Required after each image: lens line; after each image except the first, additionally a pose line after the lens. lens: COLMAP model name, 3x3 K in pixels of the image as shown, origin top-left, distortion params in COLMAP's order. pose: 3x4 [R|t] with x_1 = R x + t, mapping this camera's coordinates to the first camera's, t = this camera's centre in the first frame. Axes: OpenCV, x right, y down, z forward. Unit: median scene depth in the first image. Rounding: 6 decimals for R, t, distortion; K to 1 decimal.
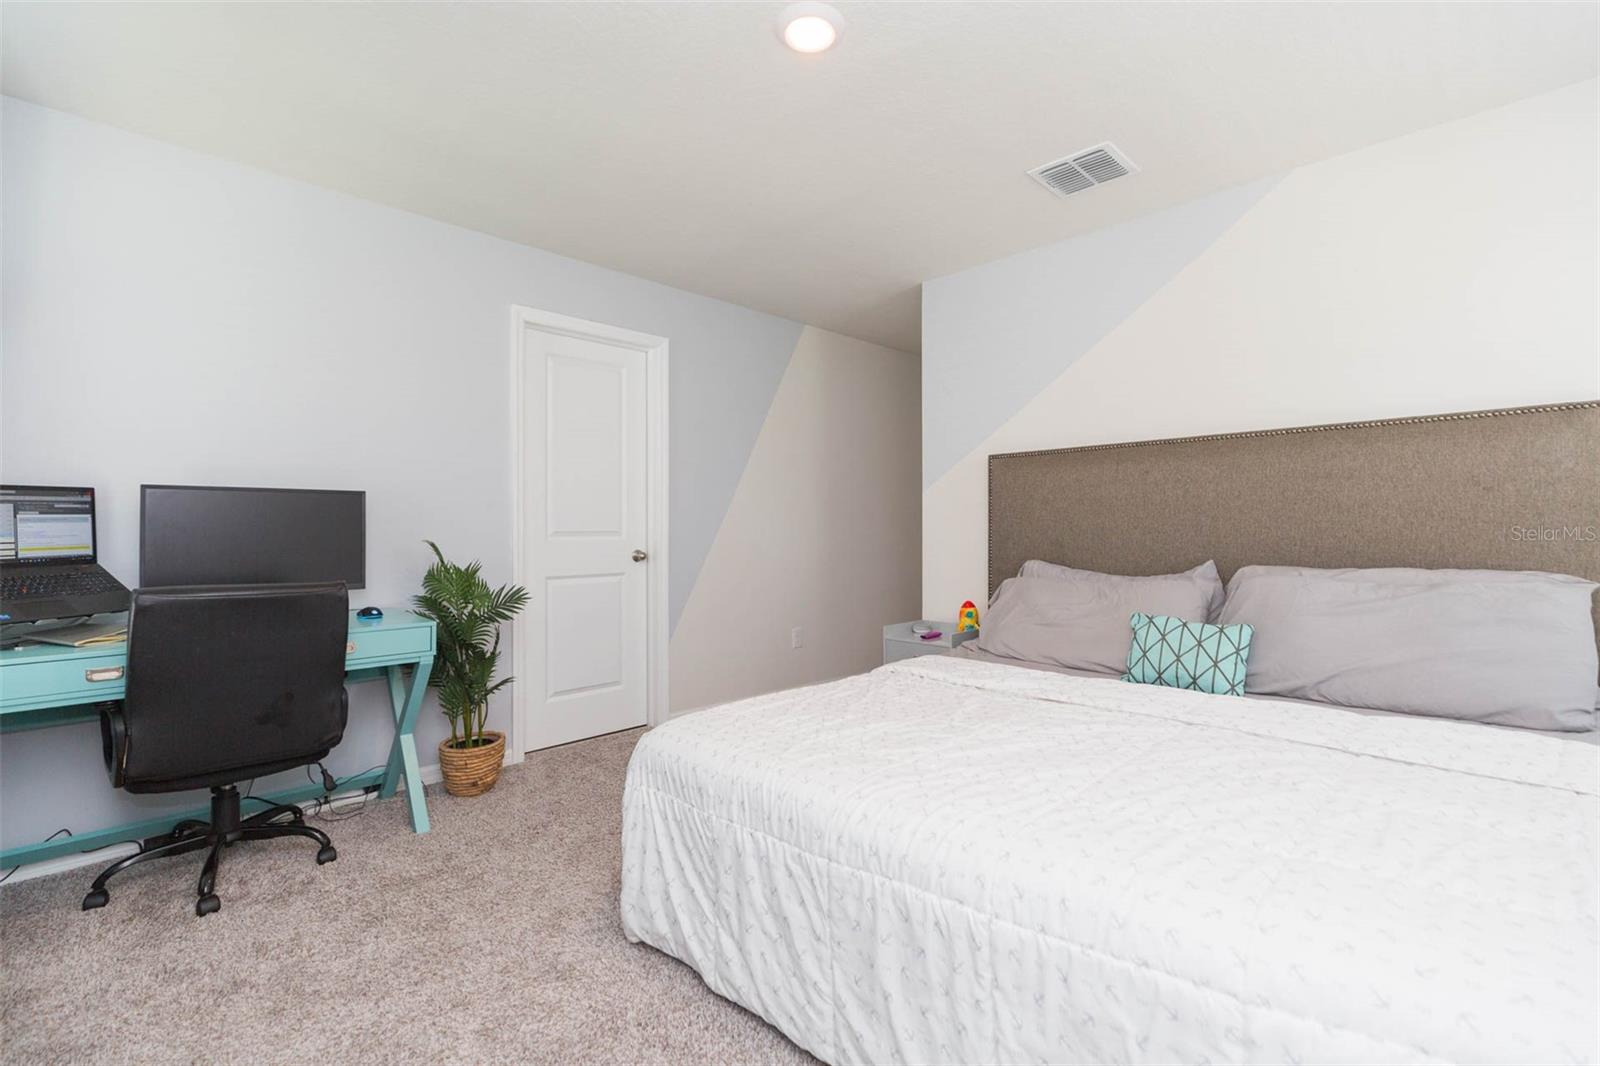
lens RADIAL K [[731.3, 0, 824.4], [0, 731.3, 510.4], [0, 0, 1]] dist [0.002072, -0.000020]
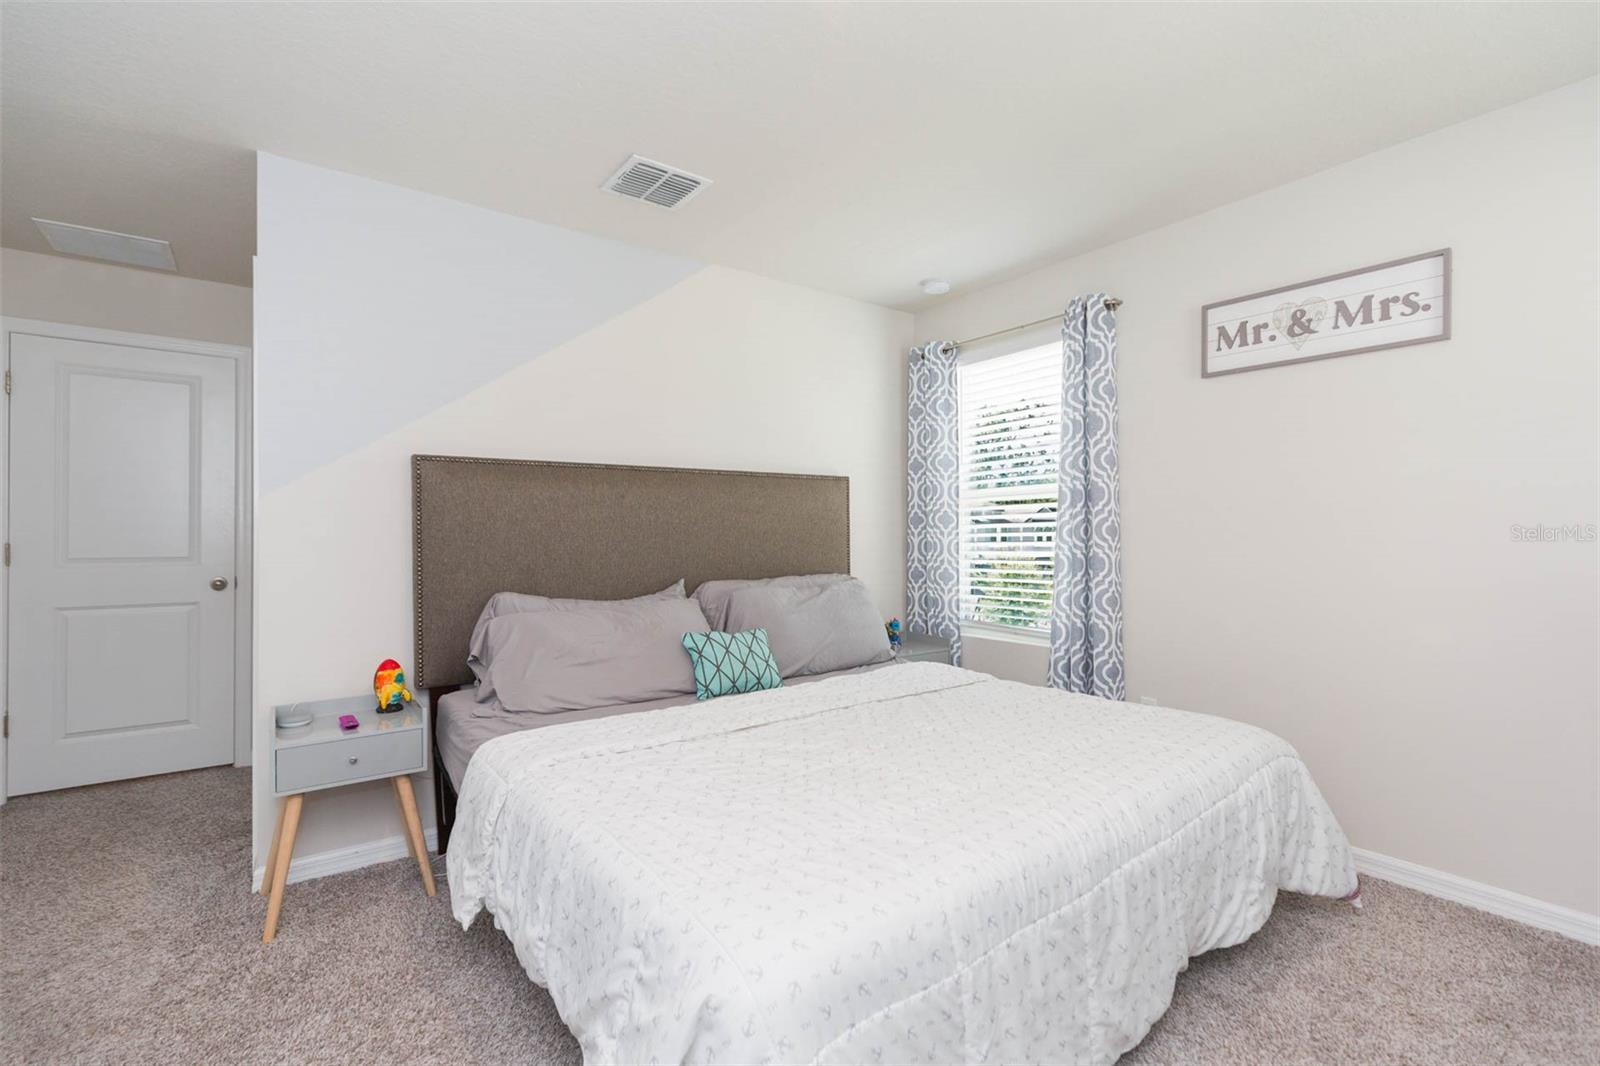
lens RADIAL K [[722.4, 0, 812.8], [0, 722.4, 528.4], [0, 0, 1]] dist [0.000129, 0.000067]
pose [[0.157342, 0.006799, 0.987521, -0.552984], [-0.020605, 0.999781, -0.003600, -0.010329], [-0.987329, -0.019782, 0.157447, 0.637860]]
